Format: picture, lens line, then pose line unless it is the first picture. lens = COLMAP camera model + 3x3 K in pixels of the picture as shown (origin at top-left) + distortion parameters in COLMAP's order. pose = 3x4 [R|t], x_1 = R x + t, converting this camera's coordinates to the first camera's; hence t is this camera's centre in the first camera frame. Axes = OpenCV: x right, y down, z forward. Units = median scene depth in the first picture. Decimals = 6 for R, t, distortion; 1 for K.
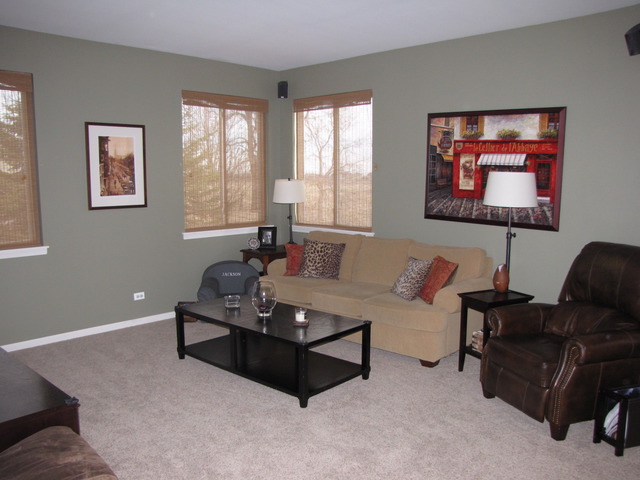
lens RADIAL K [[548.8, 0, 309.0], [0, 548.8, 256.3], [0, 0, 1]] dist [-0.186459, 0.184346]
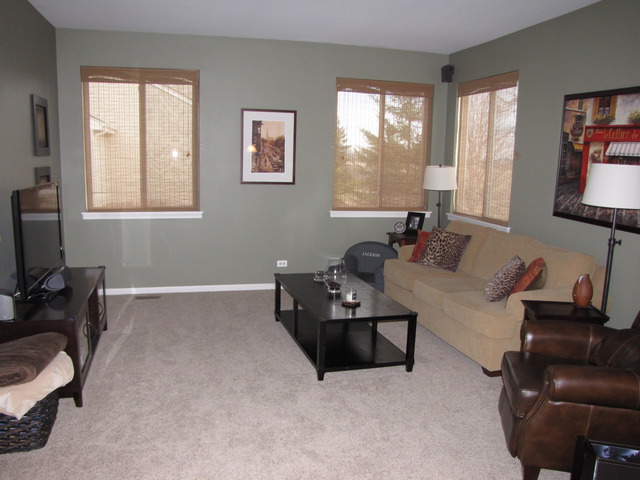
lens RADIAL K [[548.8, 0, 309.0], [0, 548.8, 256.3], [0, 0, 1]] dist [-0.186459, 0.184346]
pose [[0.847864, 0.118045, -0.516906, 0.347235], [-0.103860, 0.992991, 0.056410, -0.012290], [0.519942, 0.005858, 0.854181, 0.061425]]
